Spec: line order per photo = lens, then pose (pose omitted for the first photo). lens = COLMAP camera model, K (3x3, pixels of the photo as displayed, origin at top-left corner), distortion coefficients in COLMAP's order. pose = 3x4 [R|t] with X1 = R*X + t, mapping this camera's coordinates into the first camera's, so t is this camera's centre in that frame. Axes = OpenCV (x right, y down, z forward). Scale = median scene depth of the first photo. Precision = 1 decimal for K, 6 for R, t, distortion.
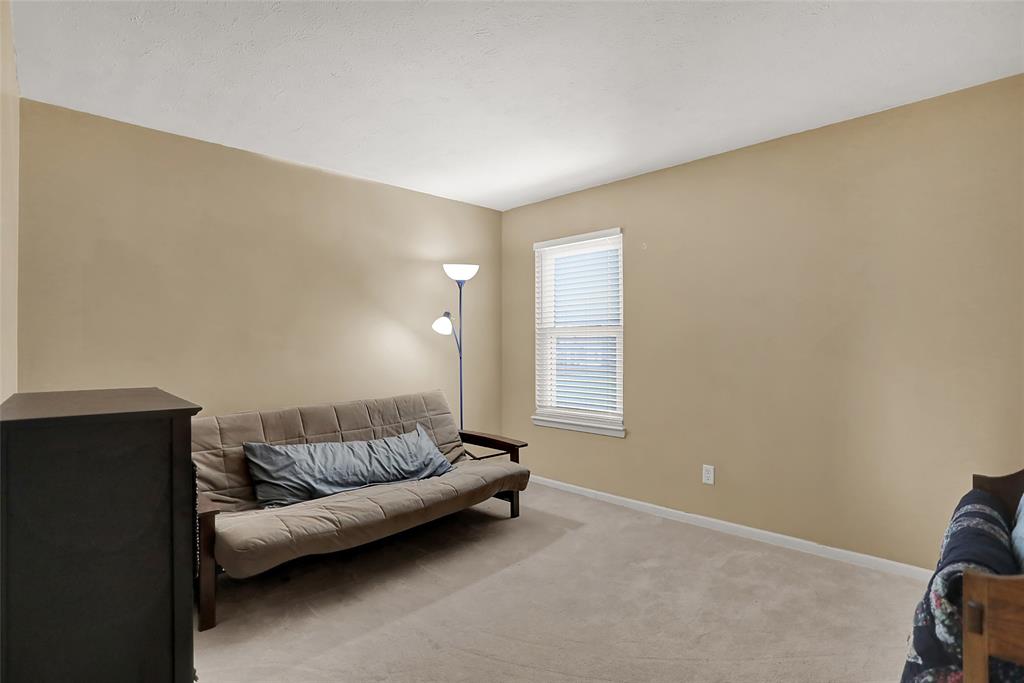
lens RADIAL K [[506.9, 0, 515.4], [0, 506.9, 341.4], [0, 0, 1]] dist [-0.044319, 0.000471]
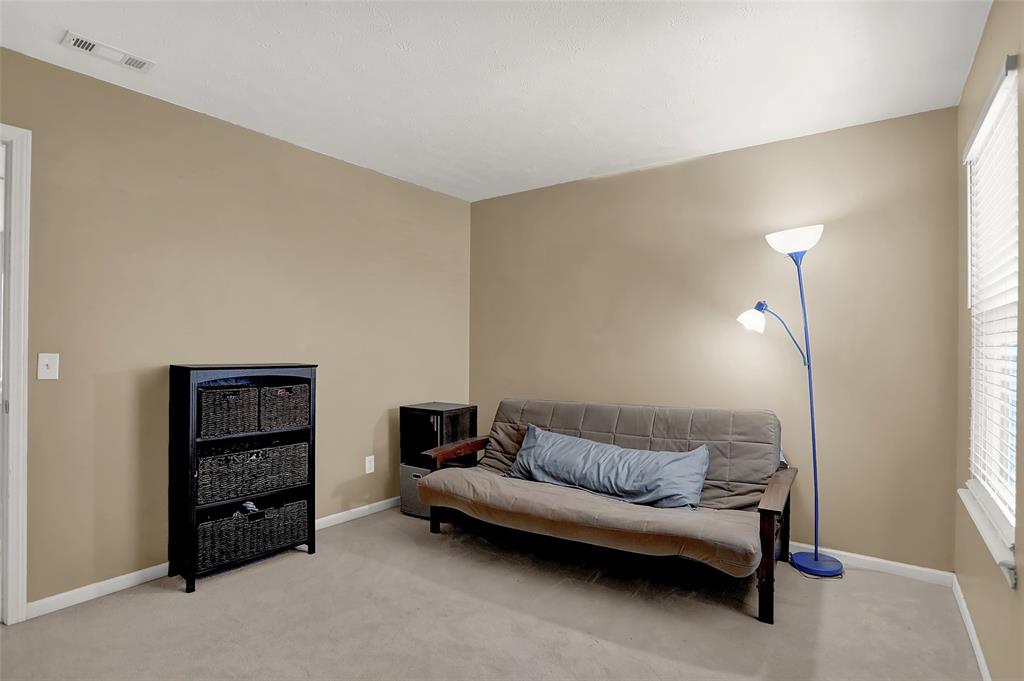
lens RADIAL K [[519.0, 0, 516.2], [0, 519.0, 347.2], [0, 0, 1]] dist [-0.043339, 0.017568]
pose [[0.170569, 0.009773, -0.985297, 0.651378], [-0.000005, 0.999951, 0.009917, -0.001483], [0.985346, -0.001686, 0.170561, 0.661804]]
